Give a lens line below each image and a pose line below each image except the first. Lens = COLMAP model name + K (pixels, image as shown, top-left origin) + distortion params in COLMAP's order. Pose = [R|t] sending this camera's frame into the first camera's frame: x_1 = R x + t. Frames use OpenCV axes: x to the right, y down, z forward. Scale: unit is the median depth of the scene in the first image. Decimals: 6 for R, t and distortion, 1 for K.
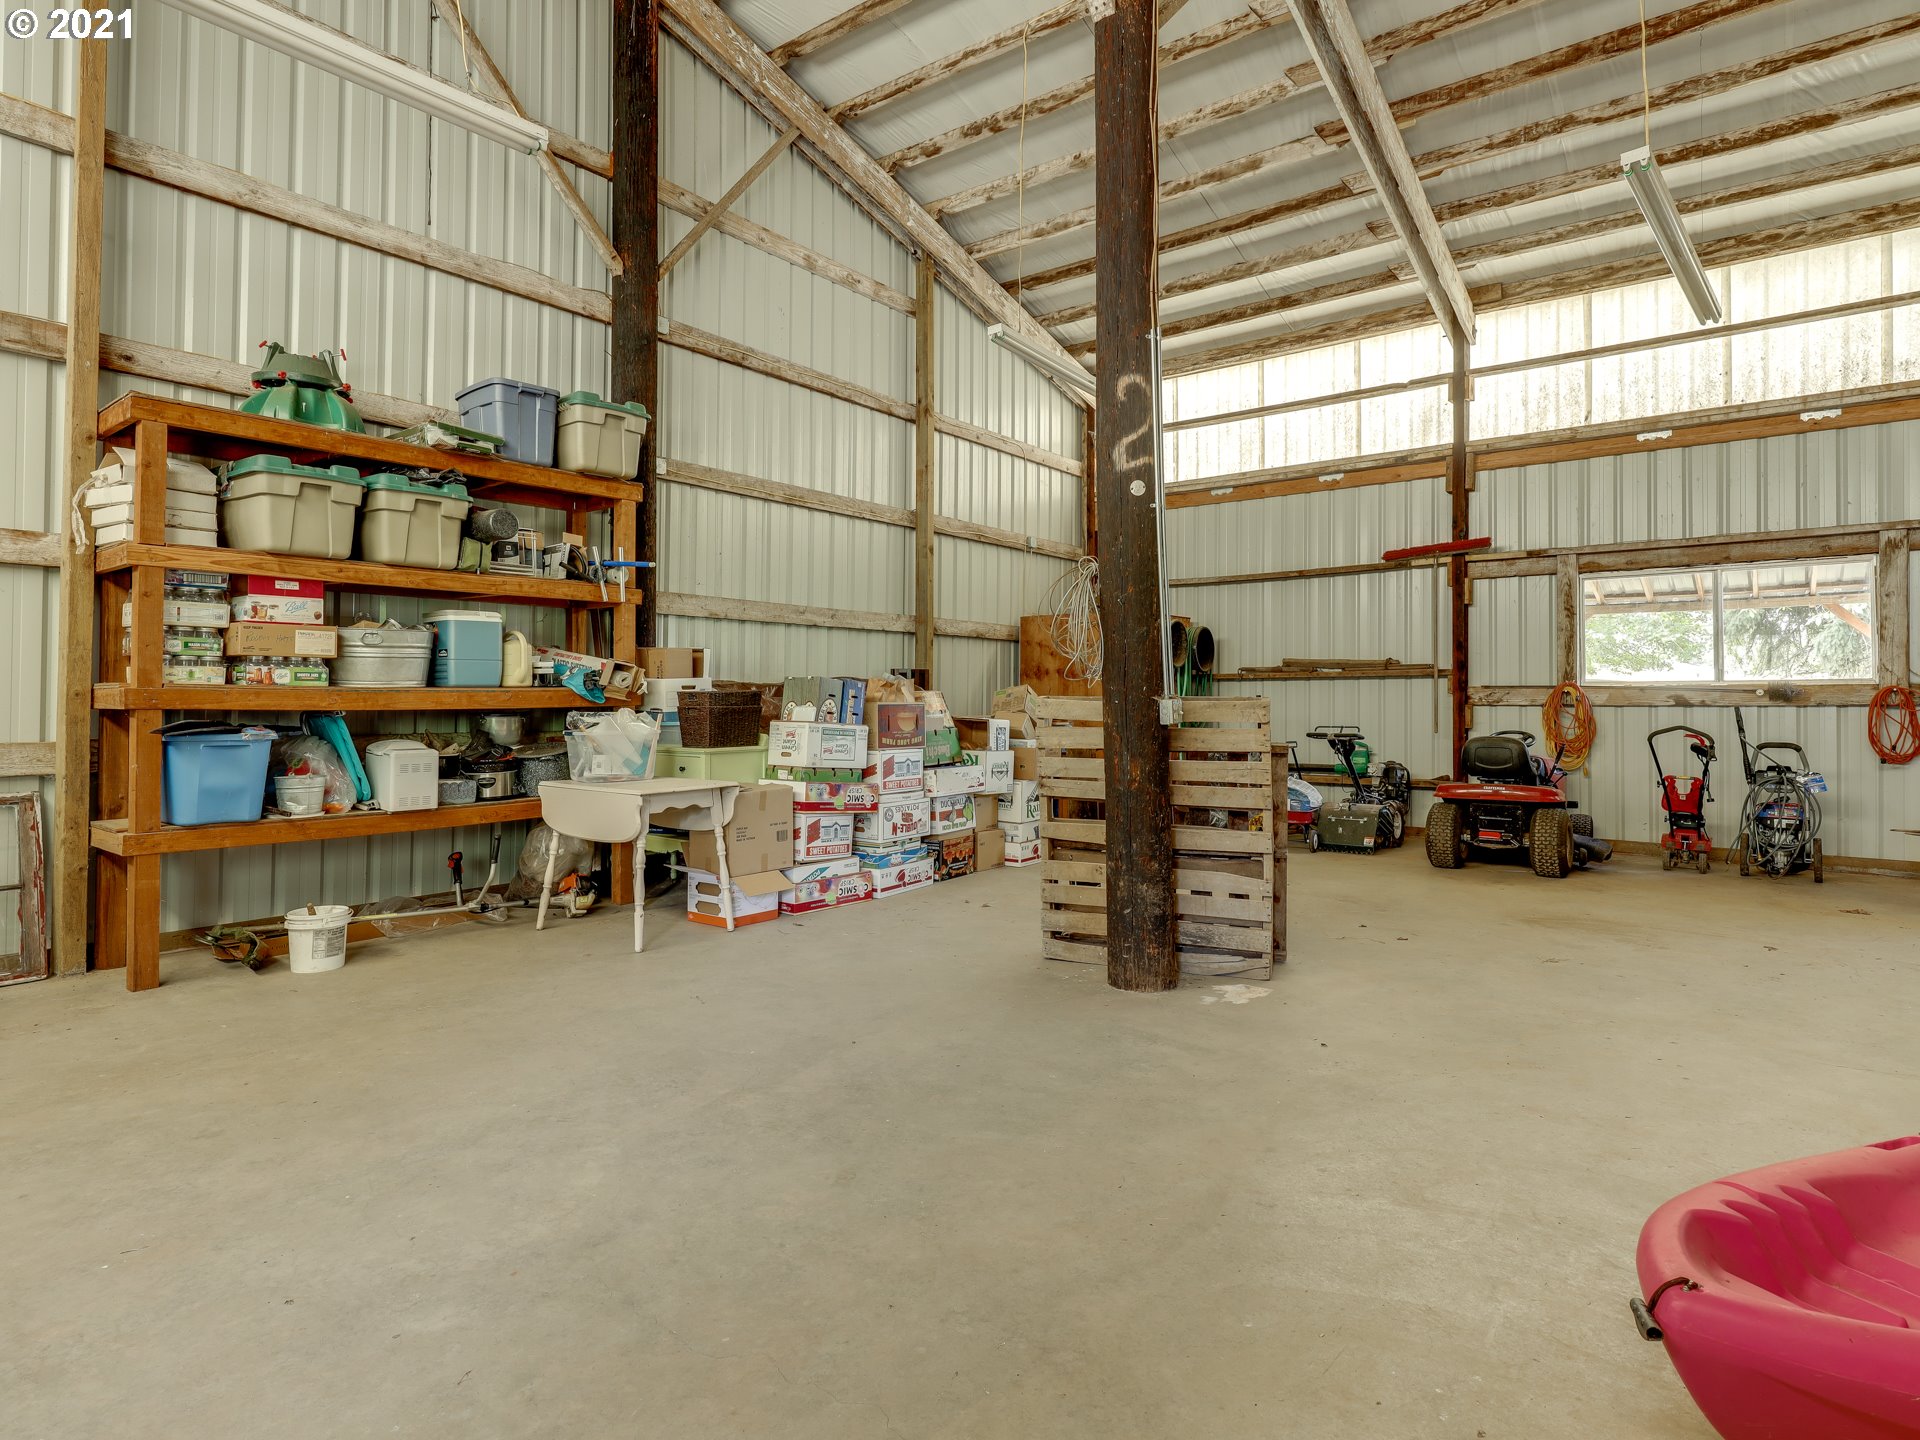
lens RADIAL K [[1032.0, 0, 928.8], [0, 1032.0, 689.3], [0, 0, 1]] dist [0.000924, -0.001878]
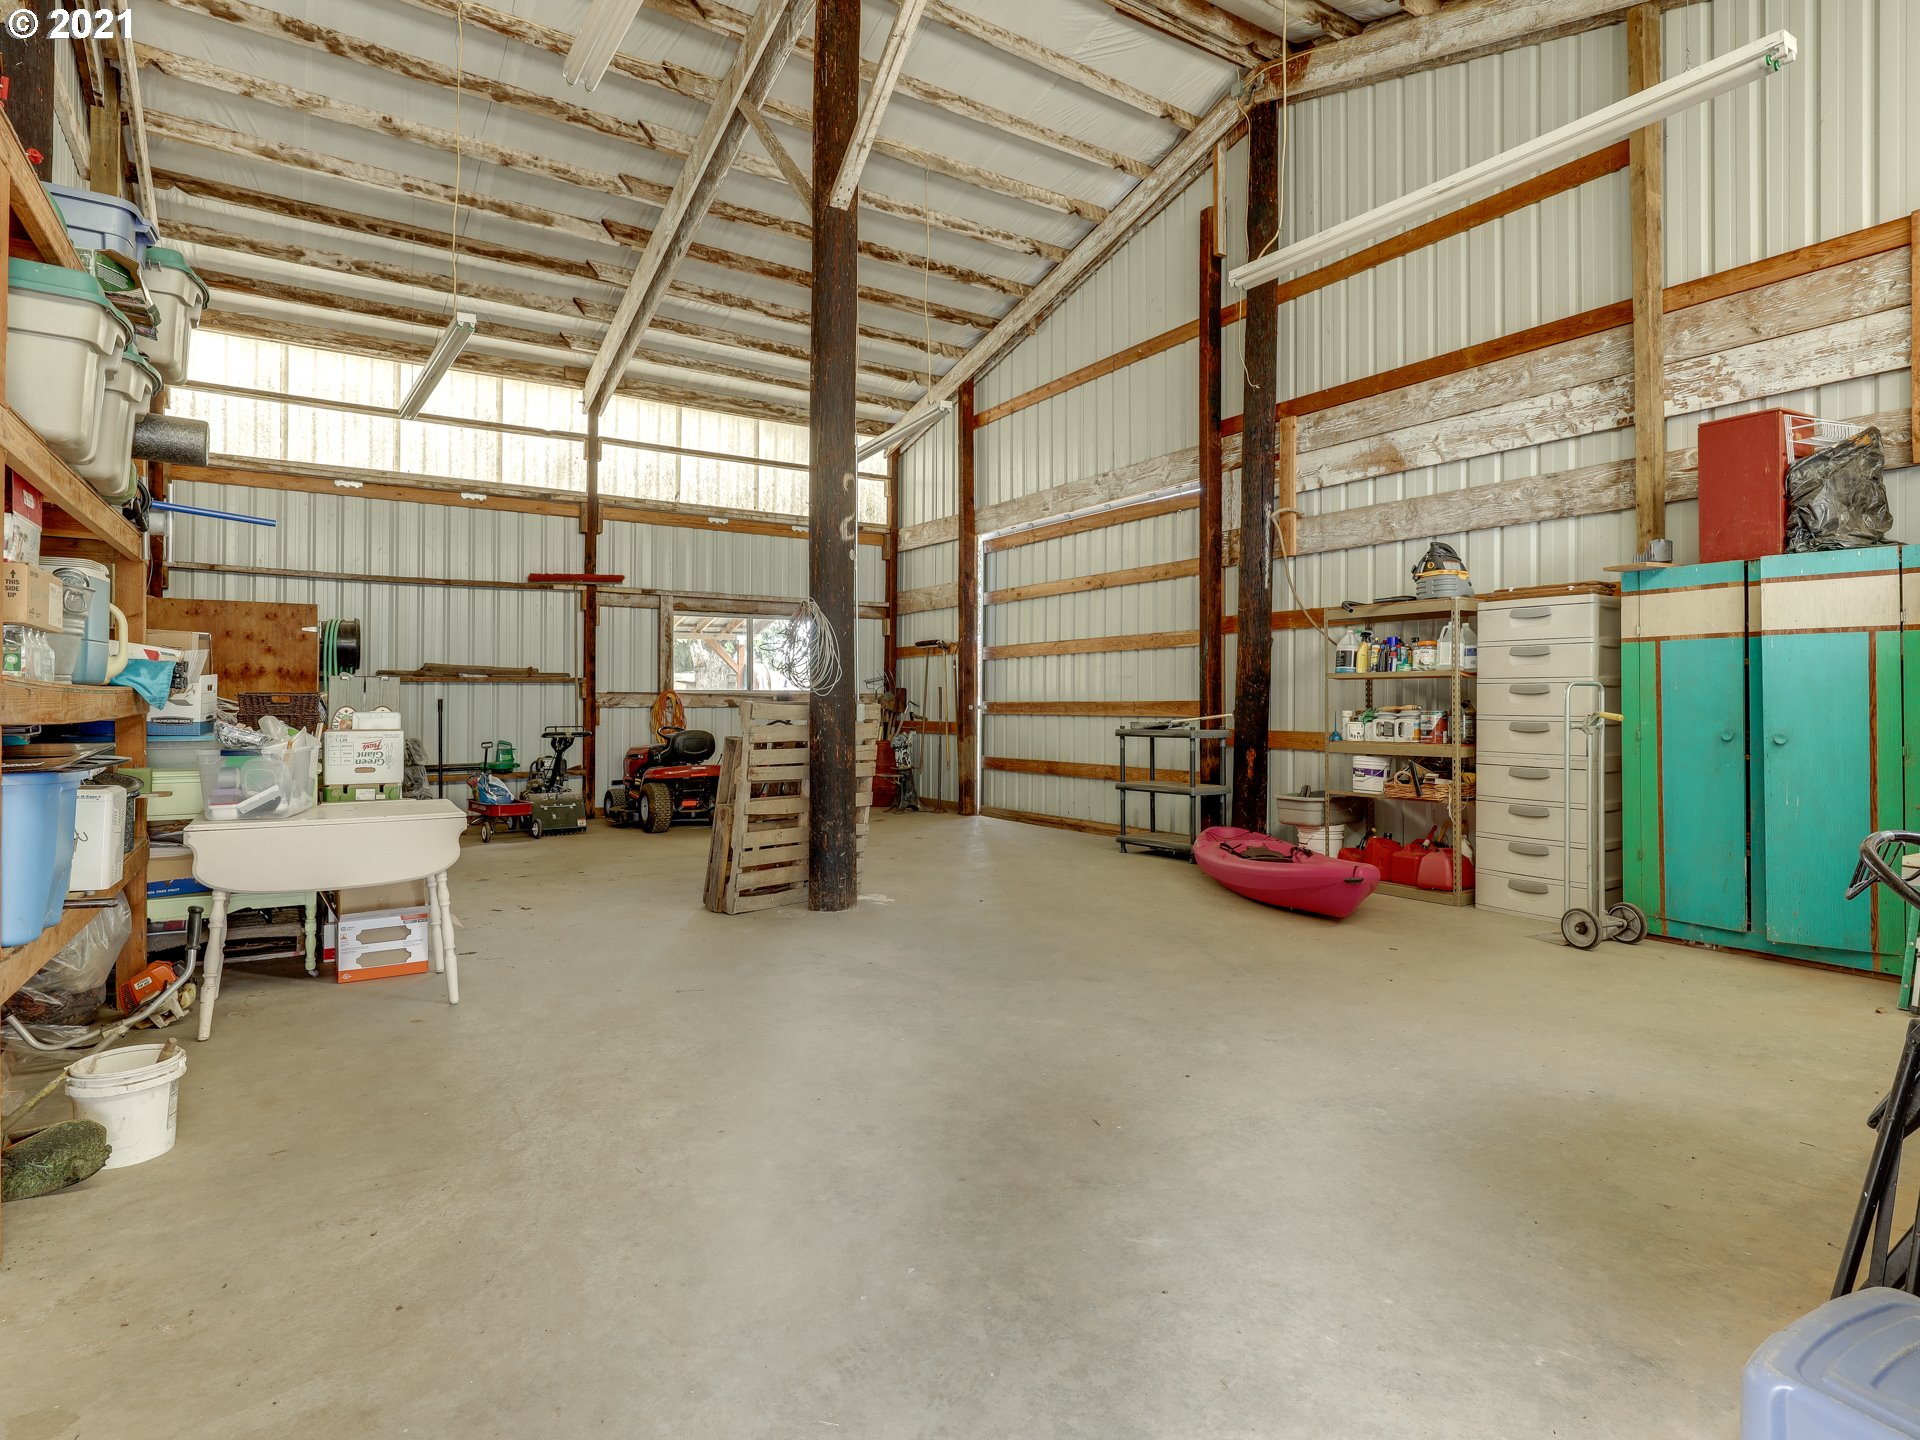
lens RADIAL K [[1032.0, 0, 957.4], [0, 1032.0, 706.4], [0, 0, 1]] dist [0.000924, -0.001878]
pose [[0.339275, -0.003580, 0.940680, -0.503273], [-0.009910, 0.999924, 0.007380, 0.000671], [-0.940635, -0.011826, 0.339214, 0.176475]]
